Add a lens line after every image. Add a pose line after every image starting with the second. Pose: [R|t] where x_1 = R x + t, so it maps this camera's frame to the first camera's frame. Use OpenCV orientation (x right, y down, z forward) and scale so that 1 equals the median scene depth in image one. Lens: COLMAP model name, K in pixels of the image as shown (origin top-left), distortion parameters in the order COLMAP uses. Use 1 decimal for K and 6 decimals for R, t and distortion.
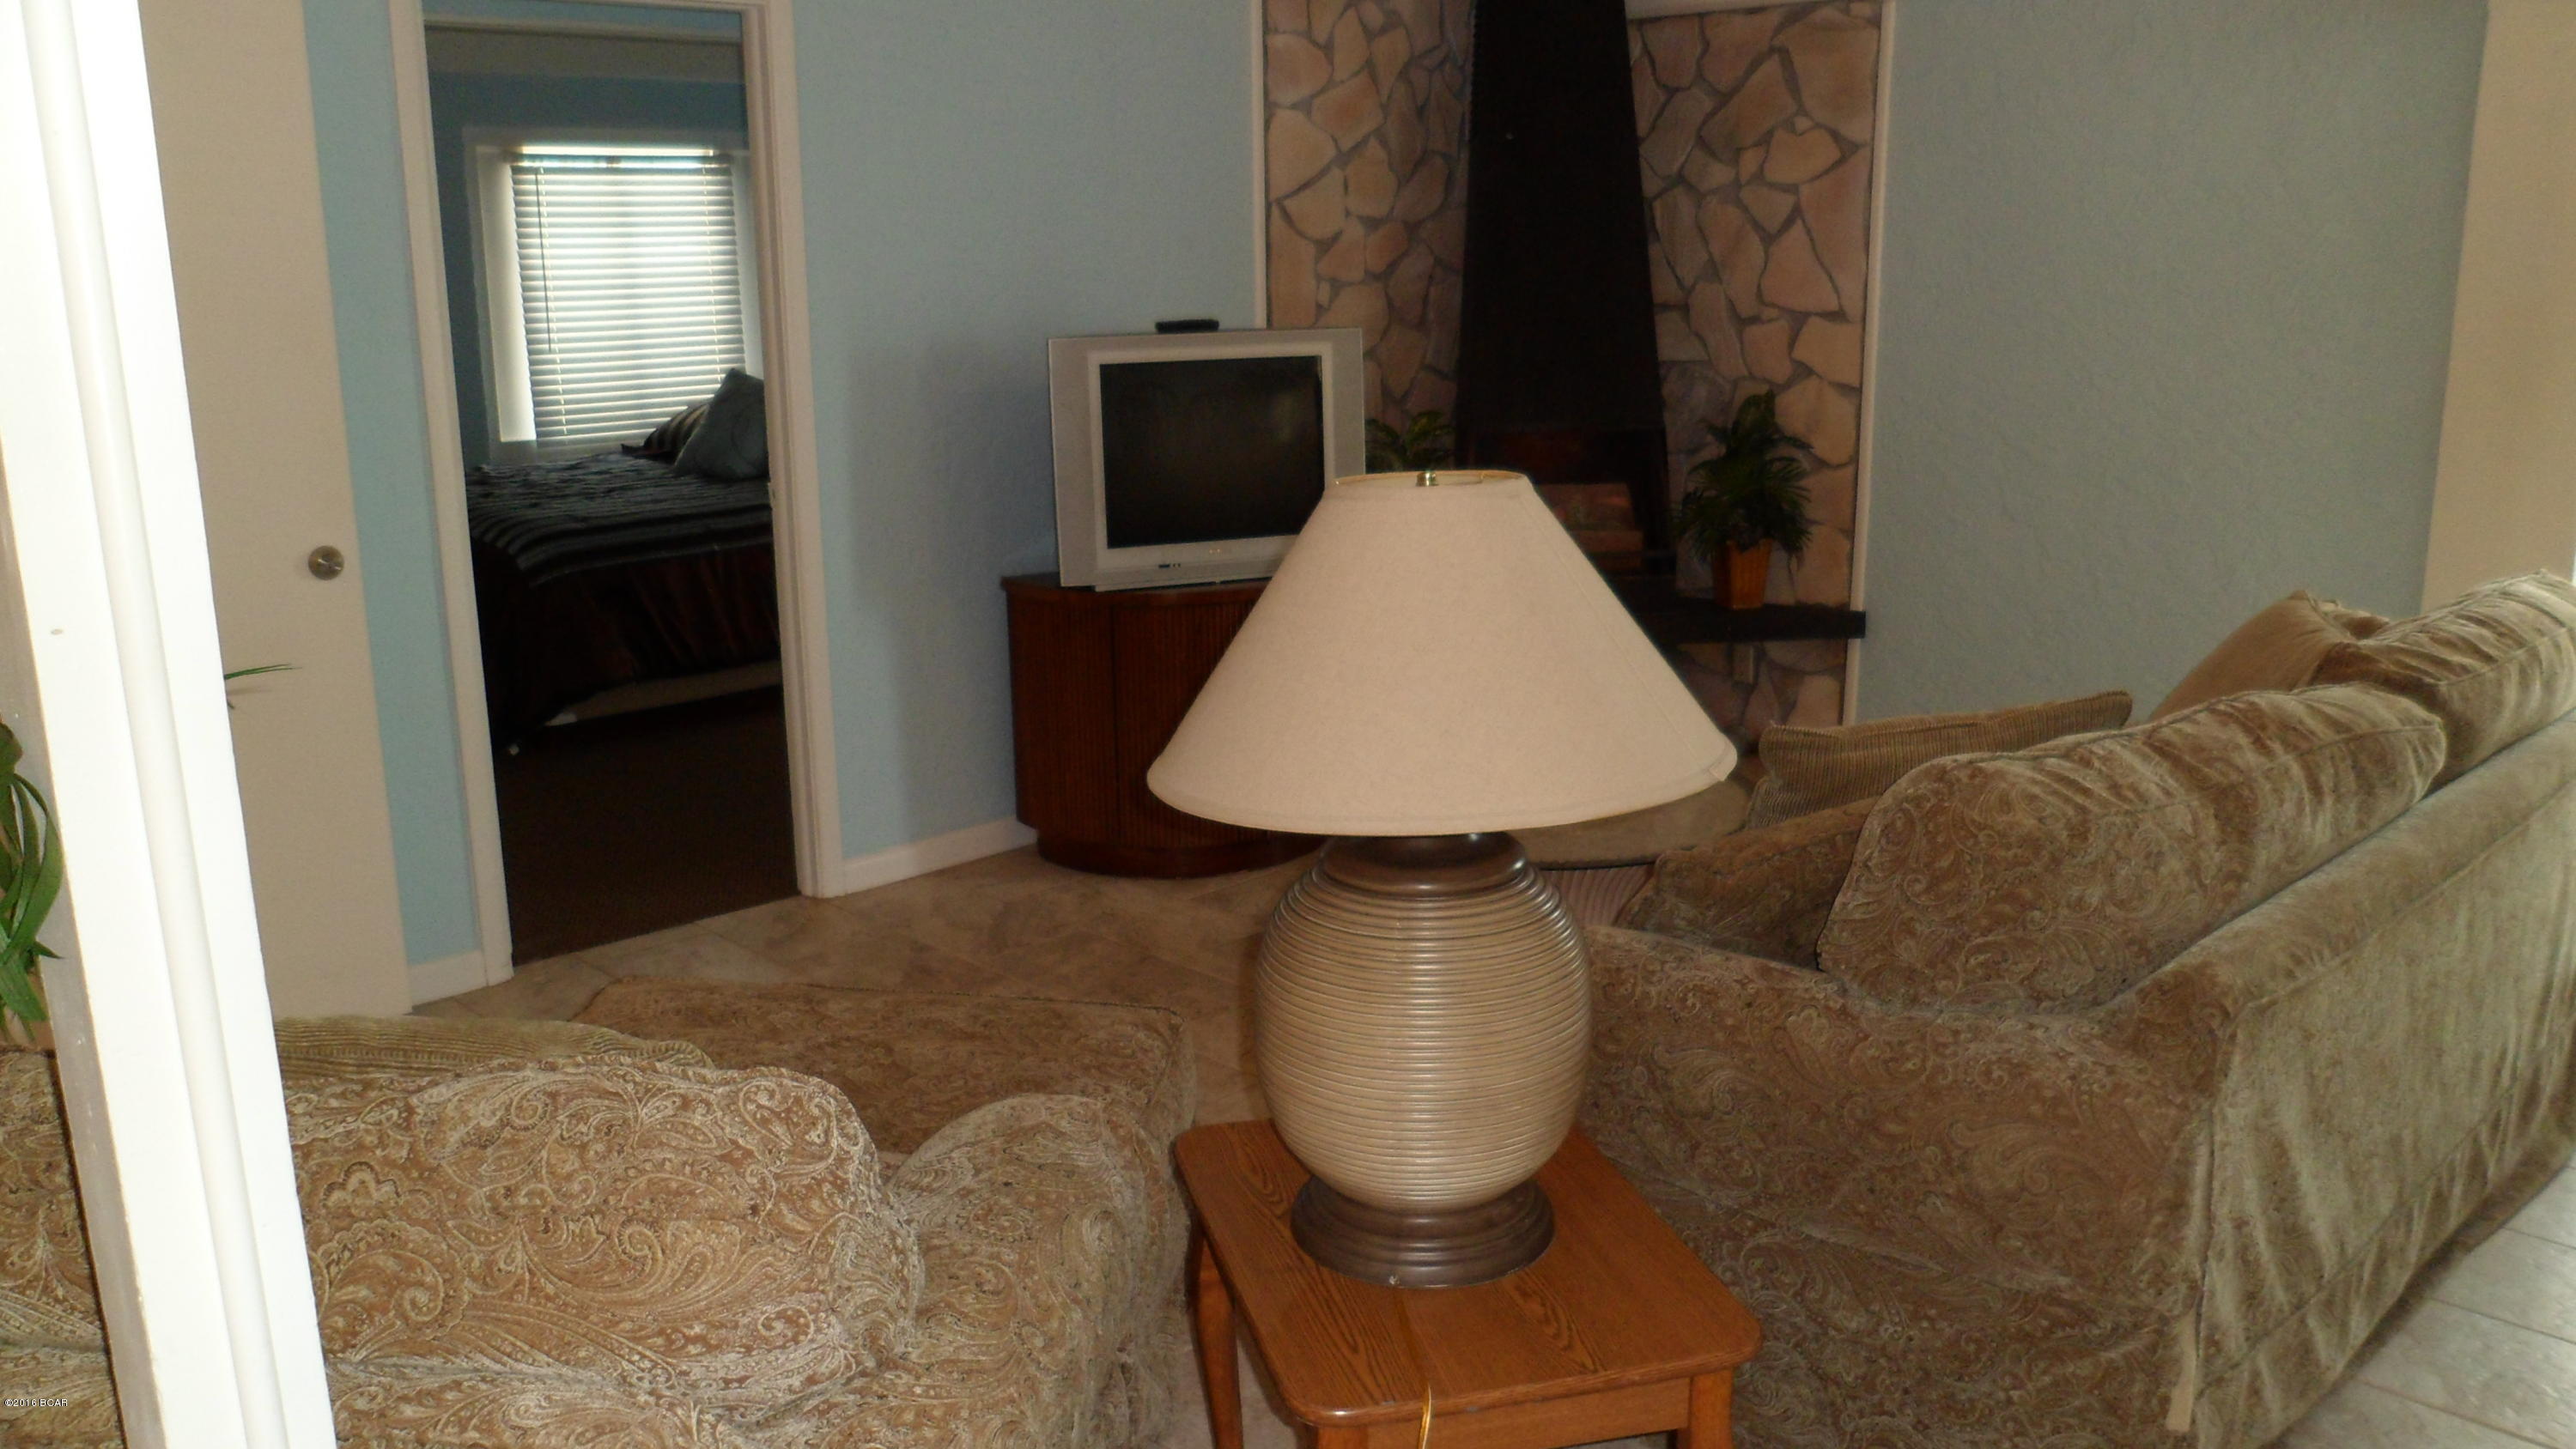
lens RADIAL K [[2062.8, 0, 1288.0], [0, 2062.8, 724.5], [0, 0, 1]] dist [-0.089900, 0.073333]
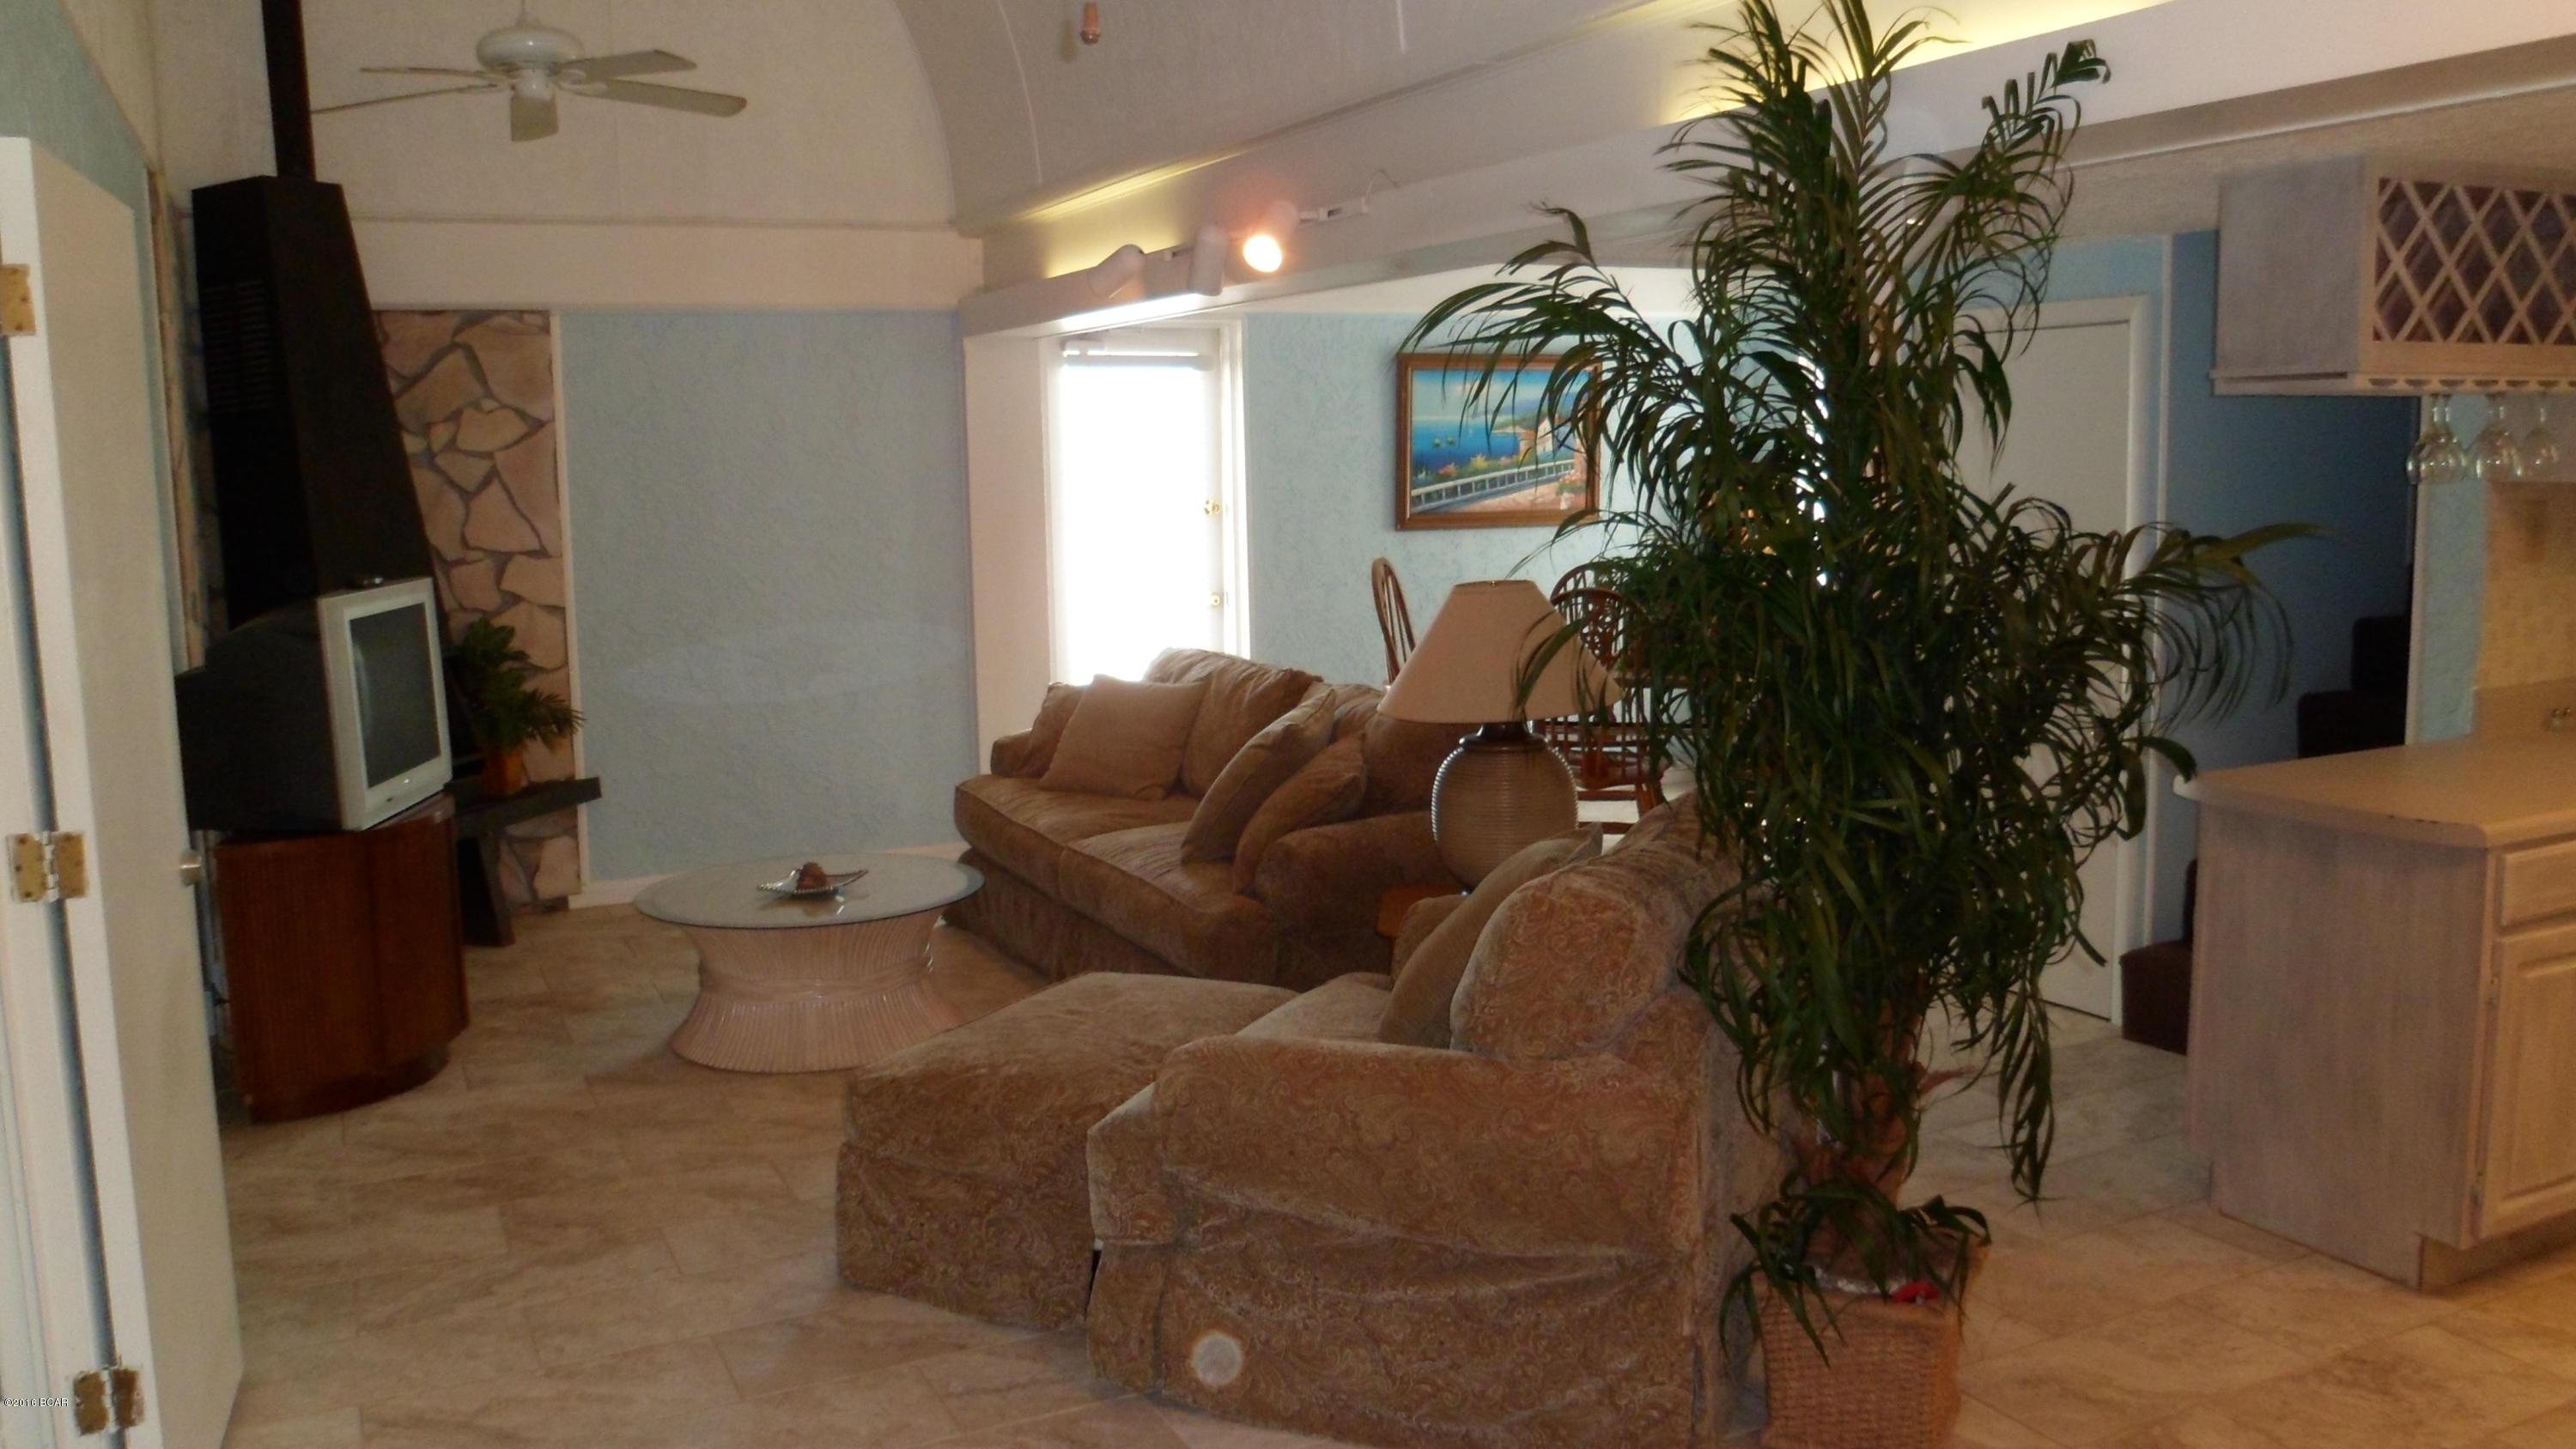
lens RADIAL K [[2004.3, 0, 1288.0], [0, 2004.3, 724.5], [0, 0, 1]] dist [-0.096282, 0.064303]
pose [[0.313128, -0.120185, 0.942076, -0.746062], [0.233773, 0.971193, 0.046198, -0.043383], [-0.920490, 0.205766, 0.332204, 0.179356]]
